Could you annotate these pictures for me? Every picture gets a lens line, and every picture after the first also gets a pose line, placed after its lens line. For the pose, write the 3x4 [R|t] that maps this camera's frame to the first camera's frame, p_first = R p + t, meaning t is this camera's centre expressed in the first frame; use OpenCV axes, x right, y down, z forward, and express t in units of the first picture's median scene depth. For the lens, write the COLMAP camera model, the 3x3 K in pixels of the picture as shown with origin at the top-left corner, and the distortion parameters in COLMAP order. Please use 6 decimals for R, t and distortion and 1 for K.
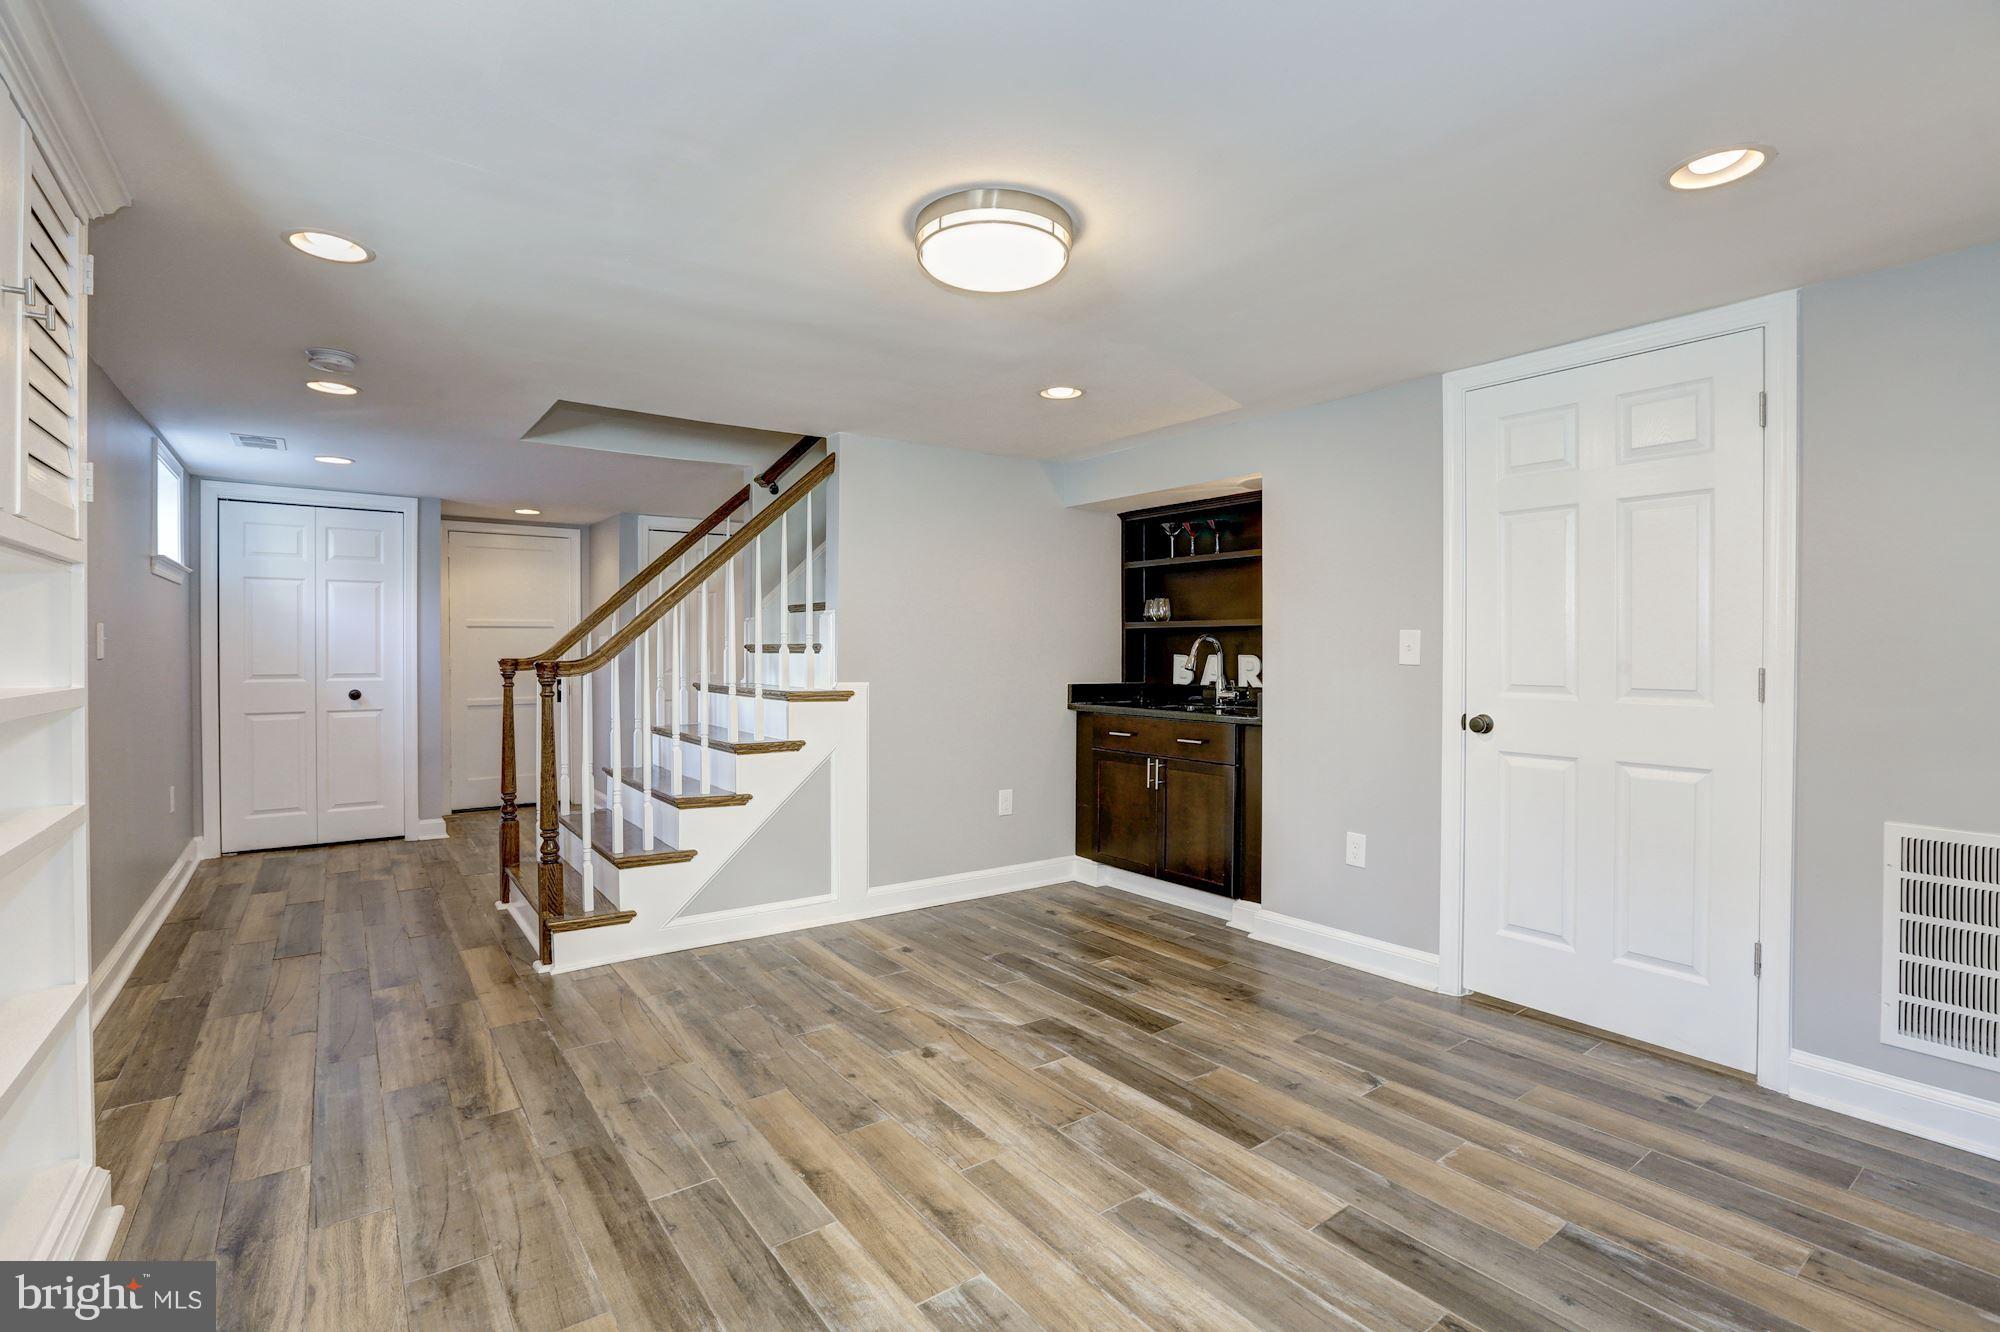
lens RADIAL K [[937.8, 0, 1005.4], [0, 937.8, 661.7], [0, 0, 1]] dist [-0.052892, 0.019713]
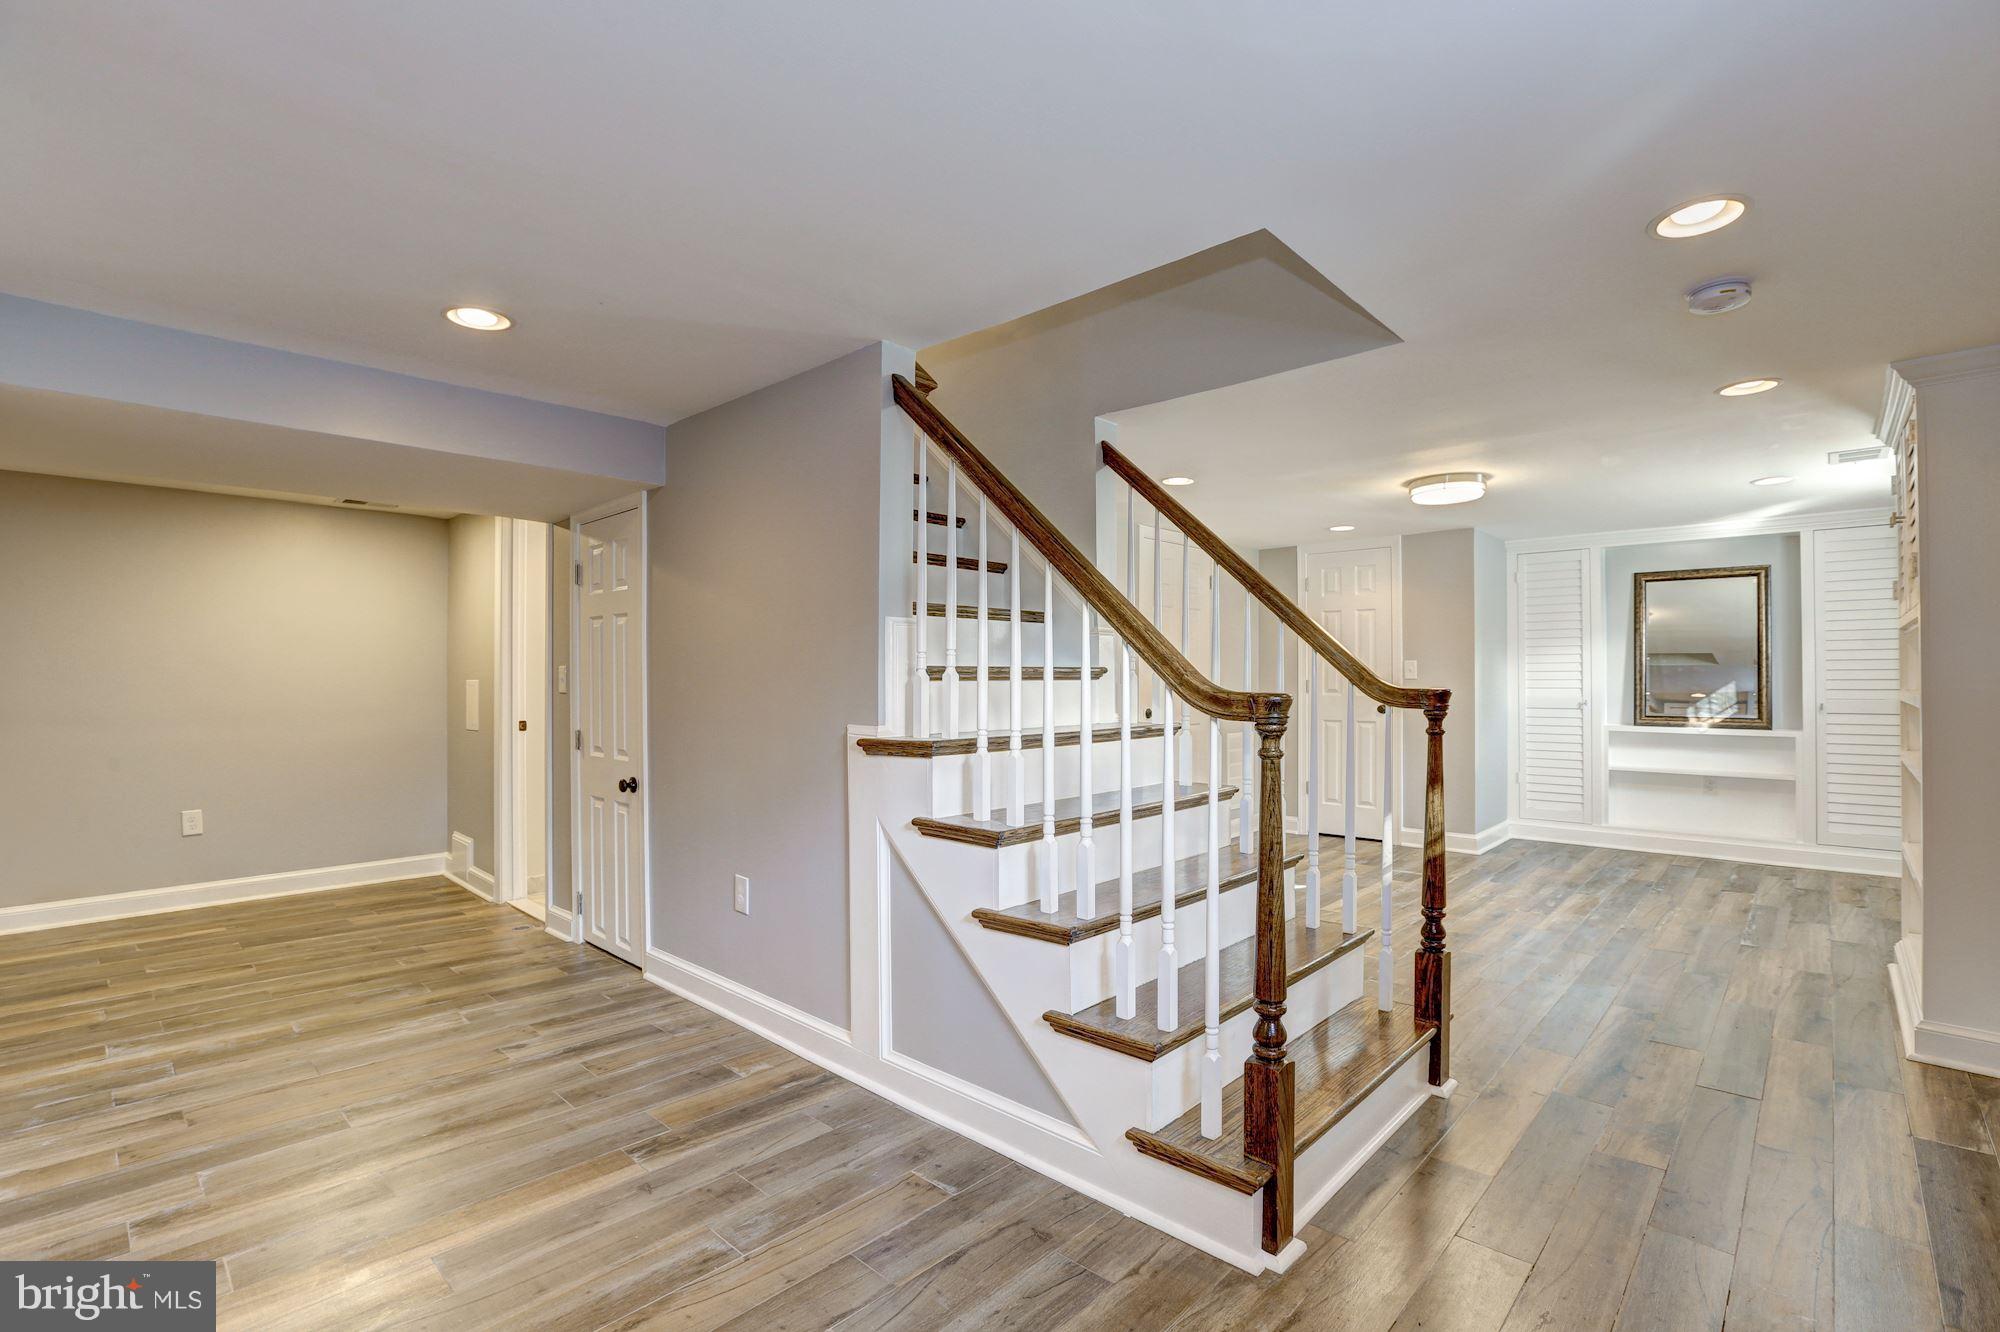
lens RADIAL K [[950.1, 0, 1000.0], [0, 950.1, 666.0], [0, 0, 1]] dist [-0.003100, 0.000984]
pose [[-0.219105, 0.013768, 0.975604, -1.726559], [0.014282, 0.999839, -0.010902, -0.023164], [-0.975597, 0.011545, -0.219266, 2.204335]]
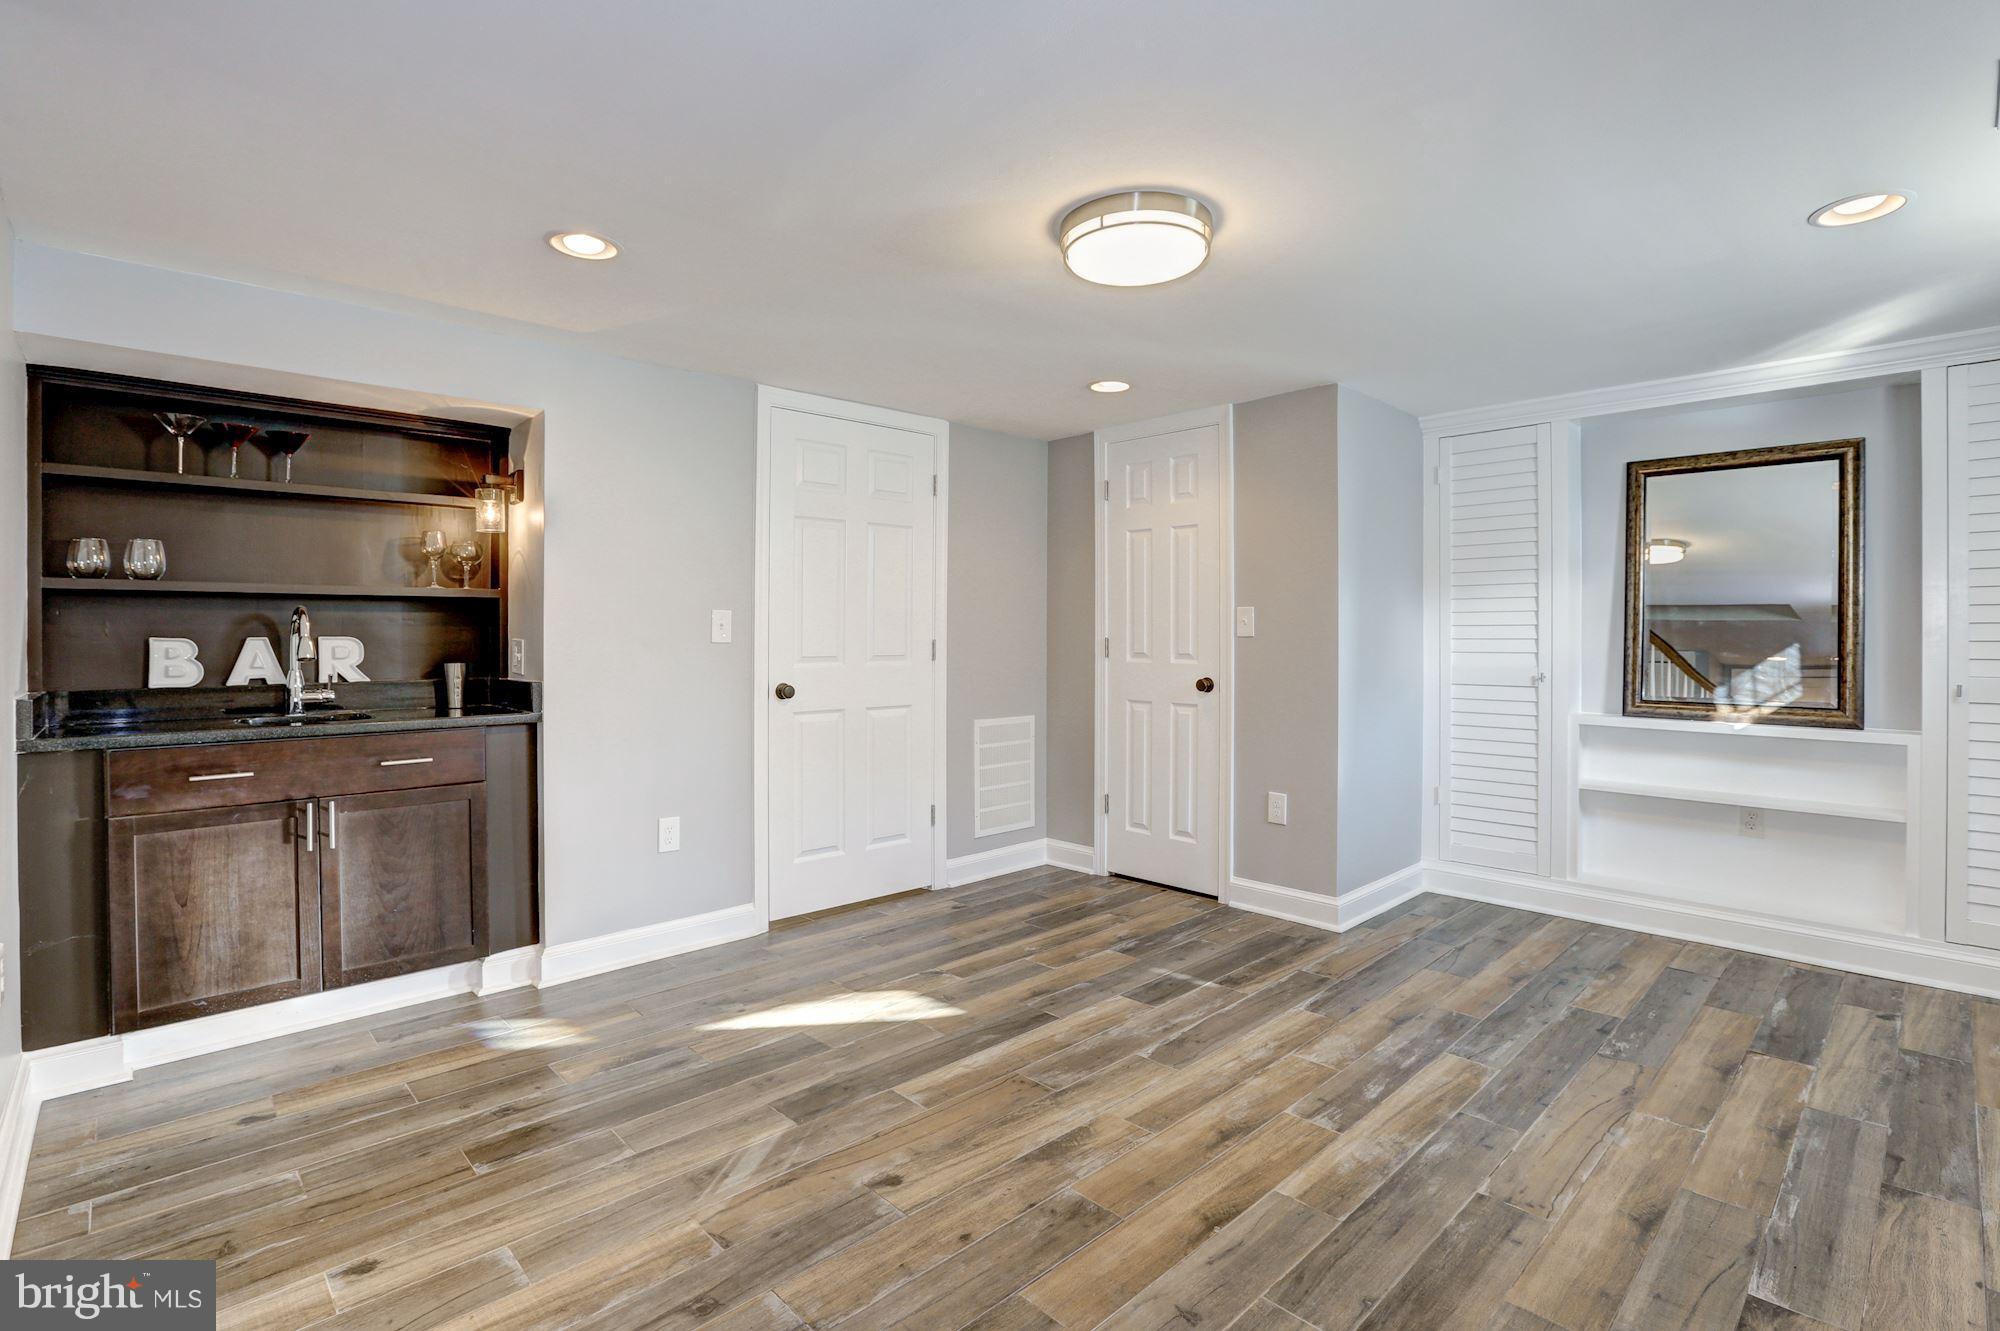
lens RADIAL K [[920.8, 0, 994.7], [0, 920.8, 632.8], [0, 0, 1]] dist [-0.040623, 0.012669]
pose [[-0.121596, 0.001273, 0.992579, -0.904635], [0.009711, 0.999953, -0.000093, -0.010657], [-0.992532, 0.009628, -0.121602, 1.126864]]
